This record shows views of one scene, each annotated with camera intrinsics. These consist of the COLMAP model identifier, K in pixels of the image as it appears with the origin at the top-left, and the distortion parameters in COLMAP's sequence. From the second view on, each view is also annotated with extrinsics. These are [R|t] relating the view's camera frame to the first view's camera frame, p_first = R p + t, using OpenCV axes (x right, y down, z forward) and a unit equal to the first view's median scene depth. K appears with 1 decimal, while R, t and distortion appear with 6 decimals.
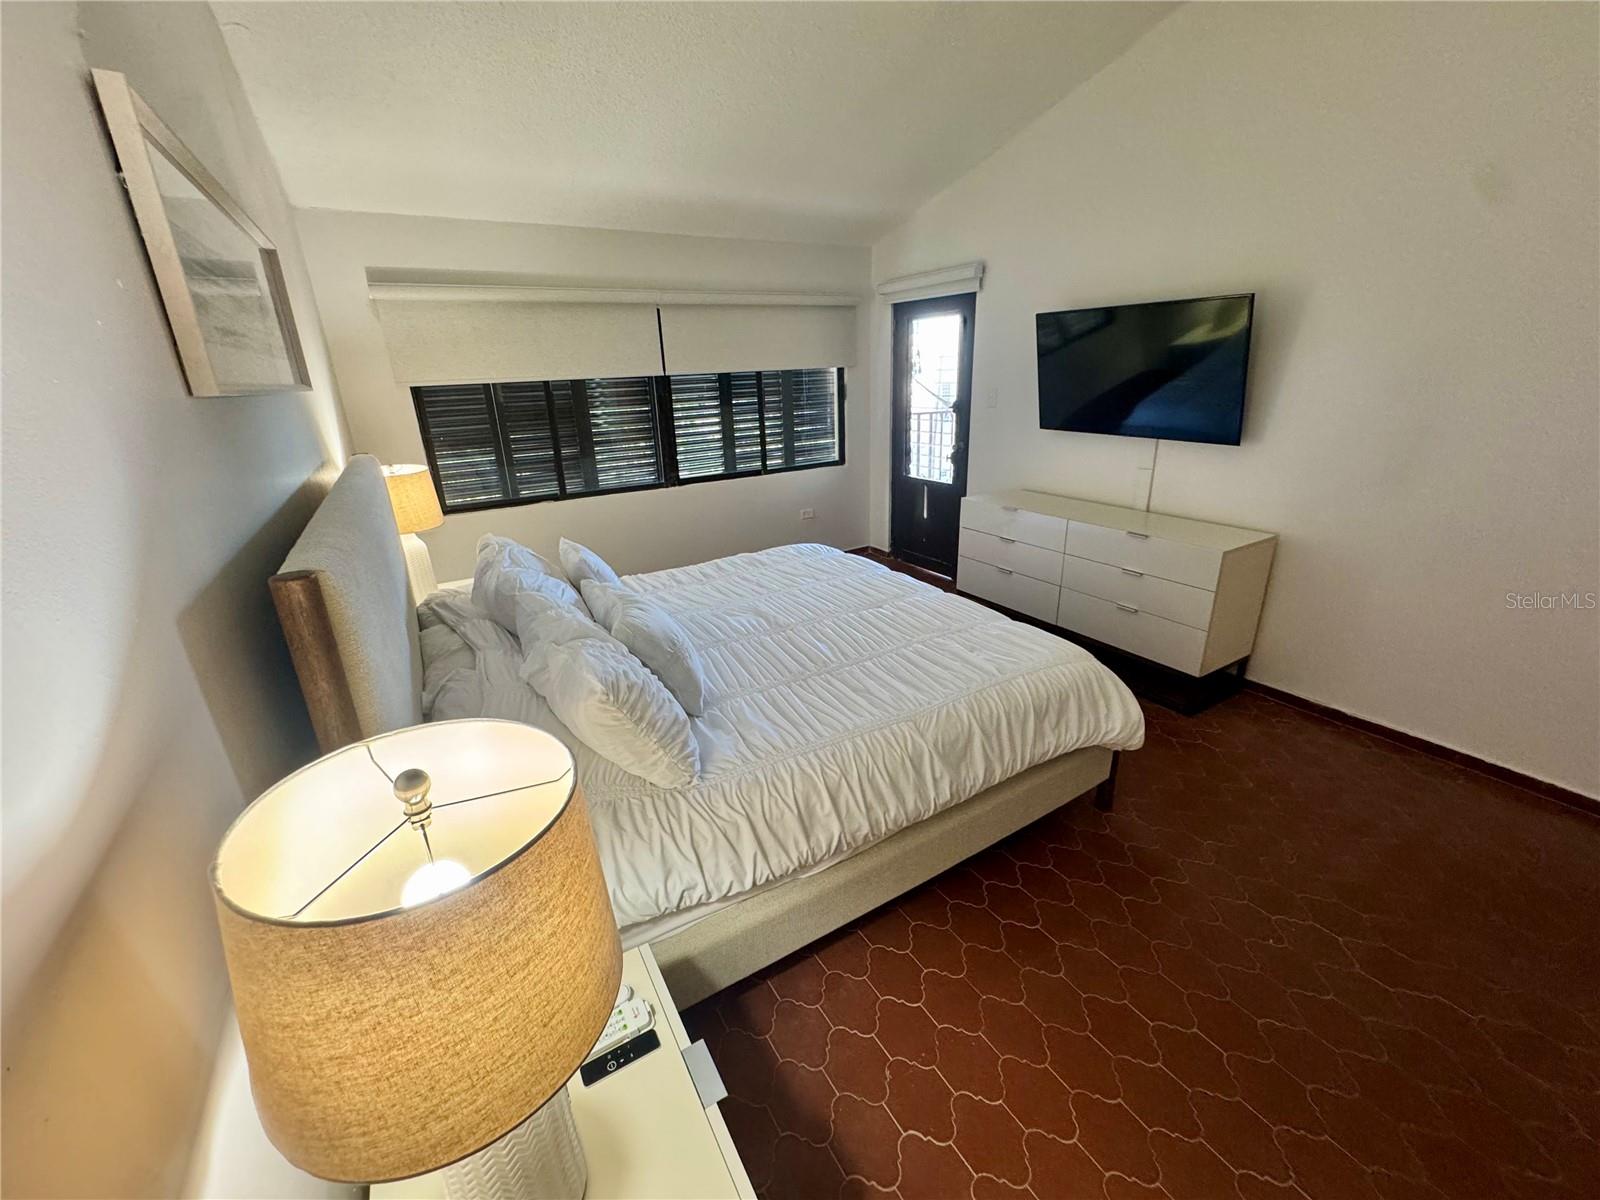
lens RADIAL K [[646.4, 0, 800.0], [0, 646.4, 601.8], [0, 0, 1]] dist [-0.003994, 0.000085]
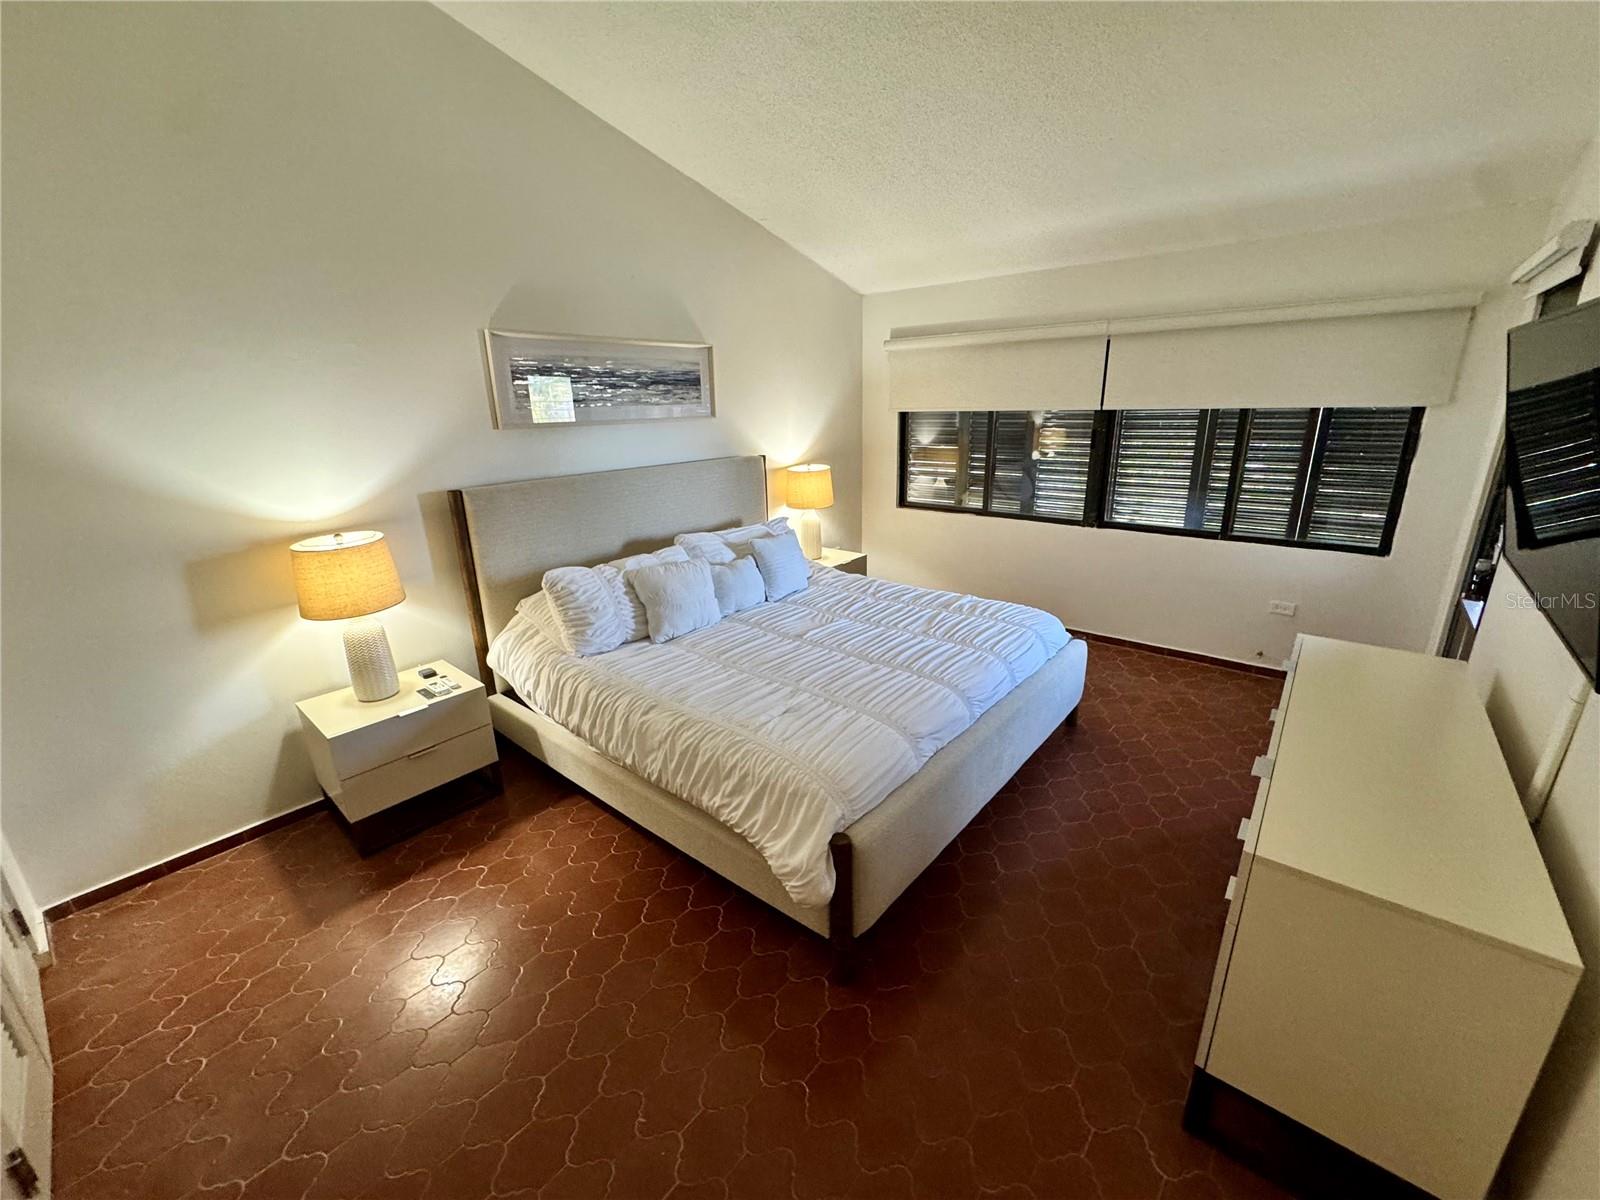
lens RADIAL K [[646.4, 0, 802.8], [0, 646.4, 599.5], [0, 0, 1]] dist [-0.003994, 0.000085]
pose [[0.332076, 0.302027, -0.893591, 0.548420], [-0.317888, 0.927766, 0.195445, -0.135304], [0.888072, 0.219159, 0.404100, 0.286558]]
